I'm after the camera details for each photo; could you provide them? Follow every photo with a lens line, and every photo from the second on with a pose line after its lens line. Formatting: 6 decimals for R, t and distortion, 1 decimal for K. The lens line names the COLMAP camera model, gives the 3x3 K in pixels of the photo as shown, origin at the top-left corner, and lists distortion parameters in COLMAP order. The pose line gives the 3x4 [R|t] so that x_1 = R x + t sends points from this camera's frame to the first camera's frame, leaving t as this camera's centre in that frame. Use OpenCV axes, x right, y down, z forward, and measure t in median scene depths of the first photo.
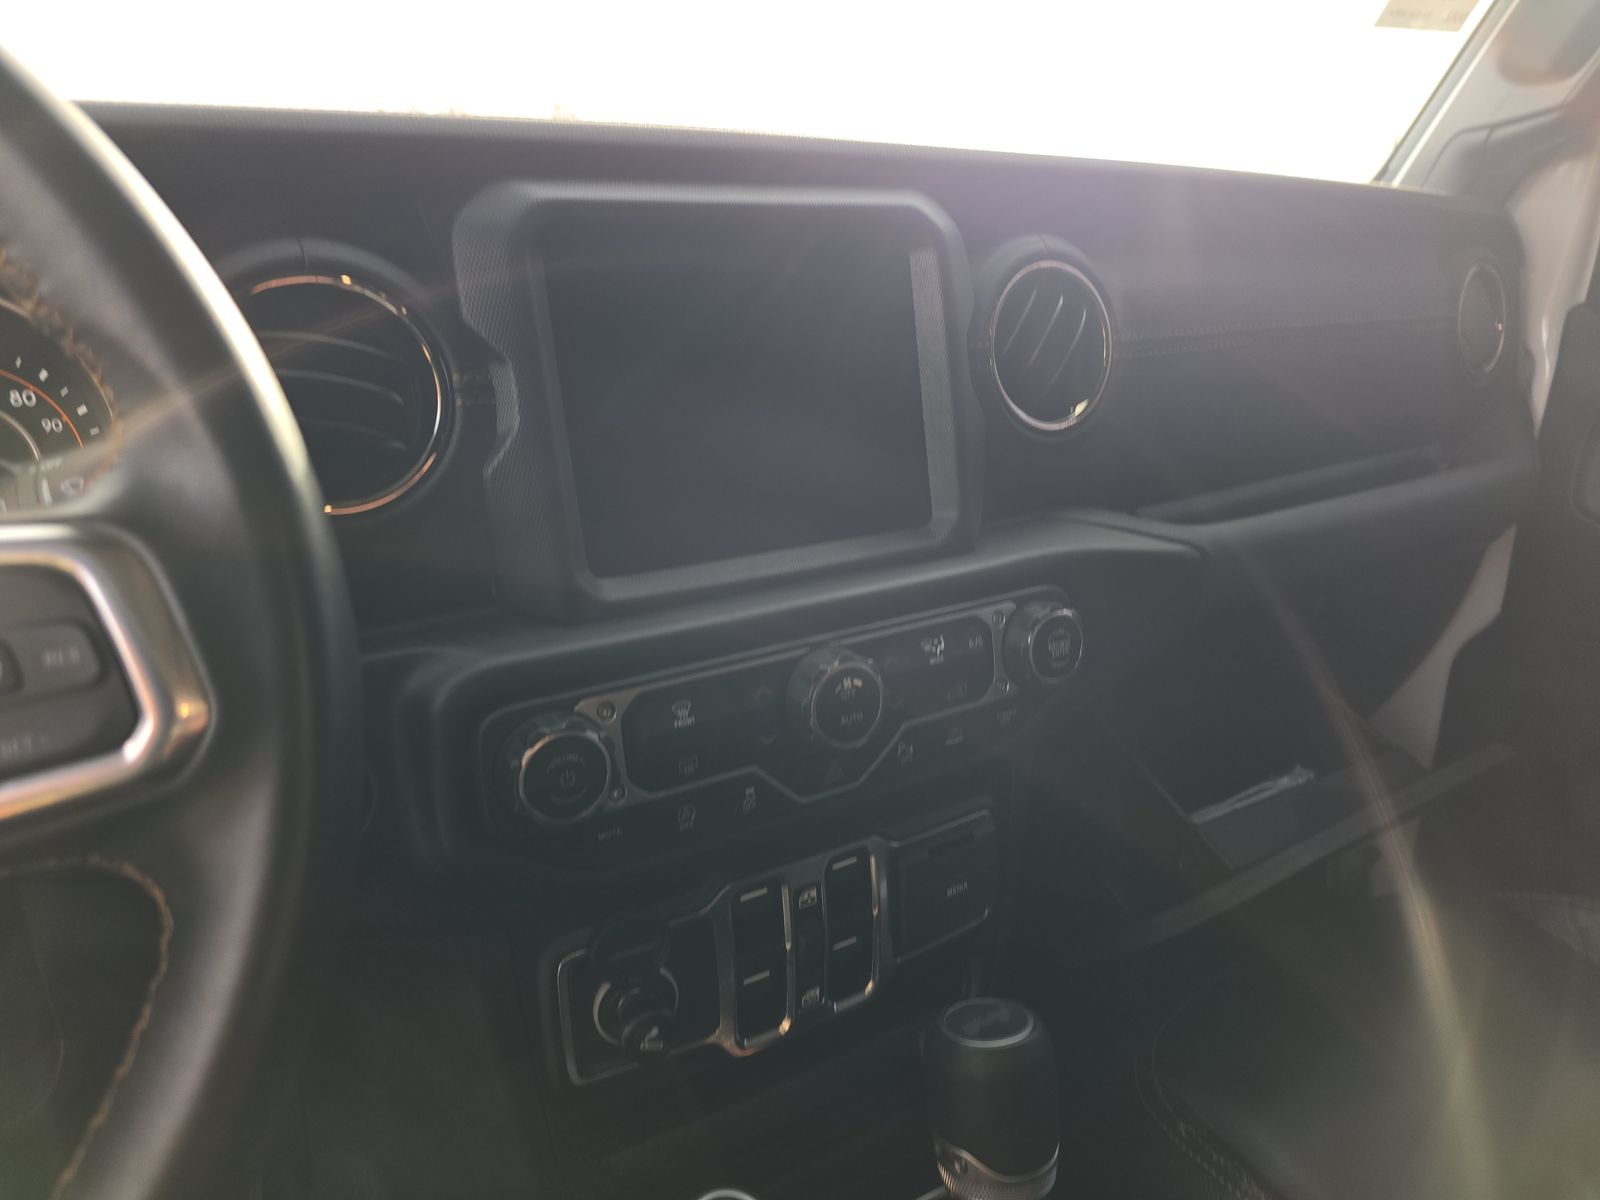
lens RADIAL K [[1096.2, 0, 800.0], [0, 1096.2, 600.0], [0, 0, 1]] dist [0.027307, -0.000879]
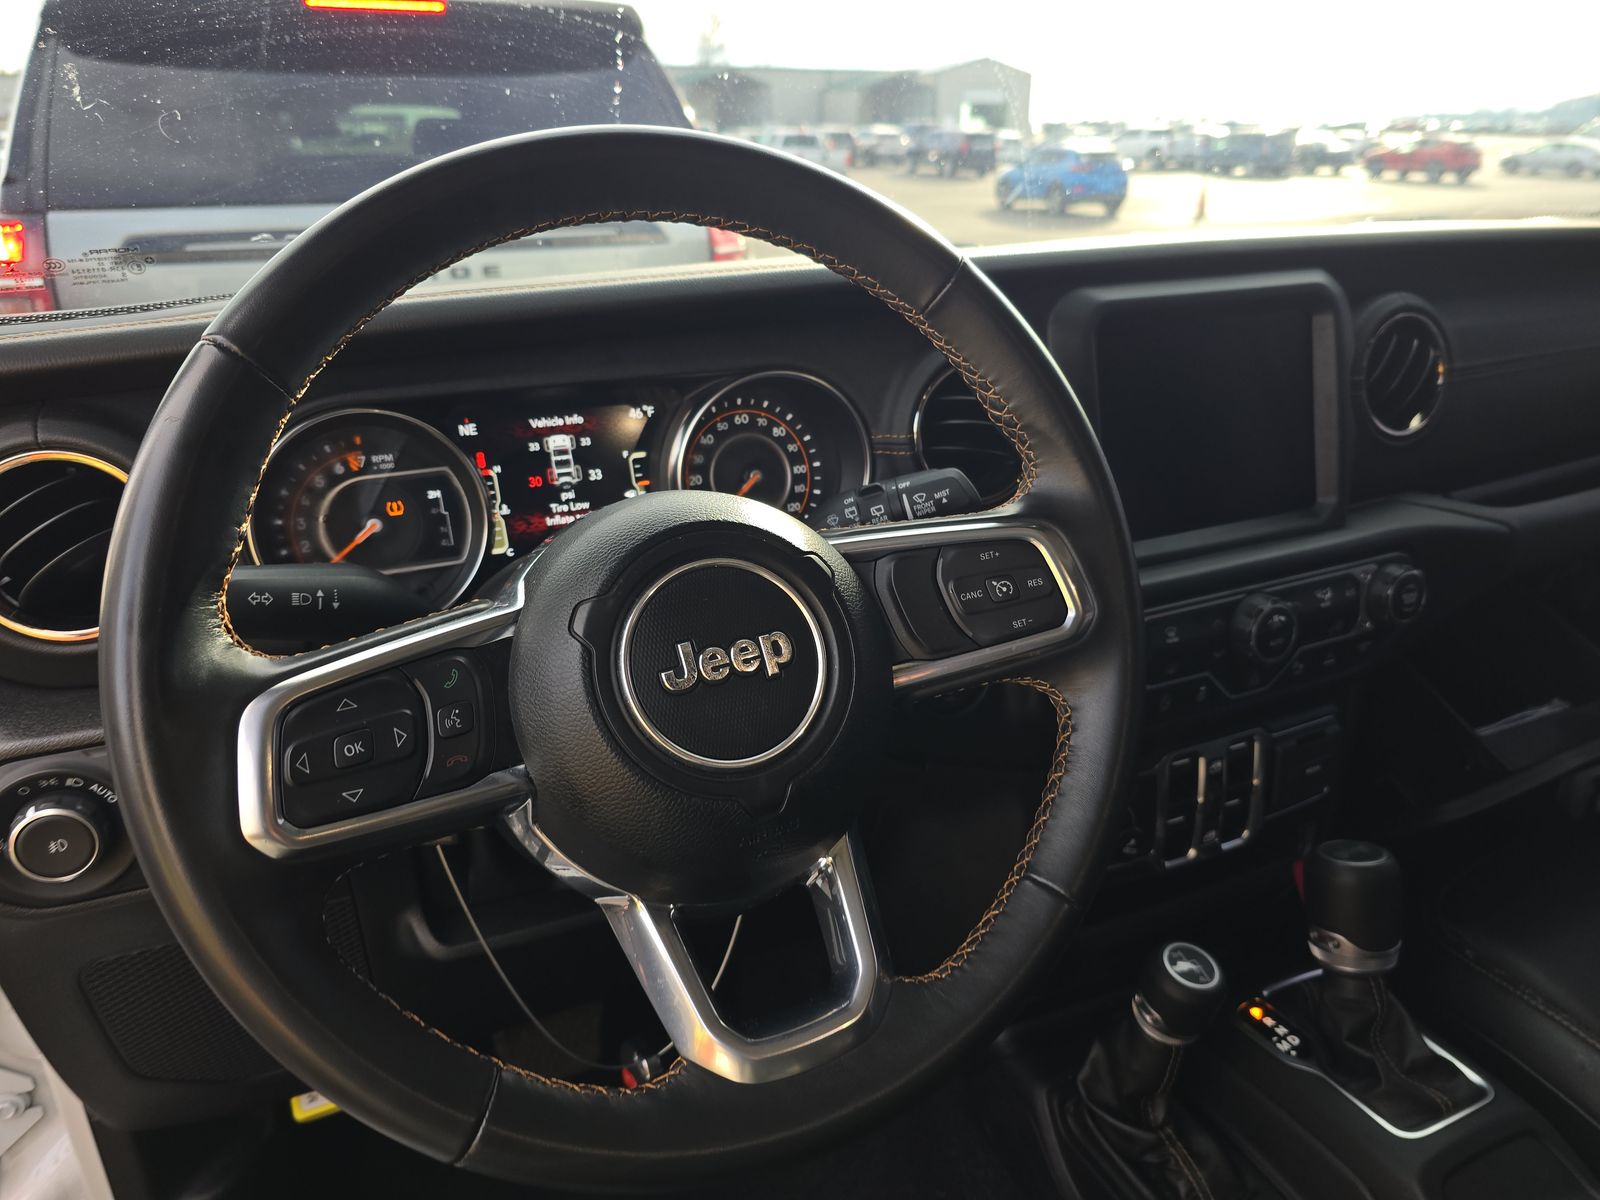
lens RADIAL K [[1040.1, 0, 800.0], [0, 1040.1, 600.0], [0, 0, 1]] dist [-0.026841, -0.001139]
pose [[0.986442, 0.025111, -0.162176, -0.315569], [-0.016326, 0.998338, 0.055275, -0.013066], [0.163294, -0.051878, 0.985213, -0.412538]]
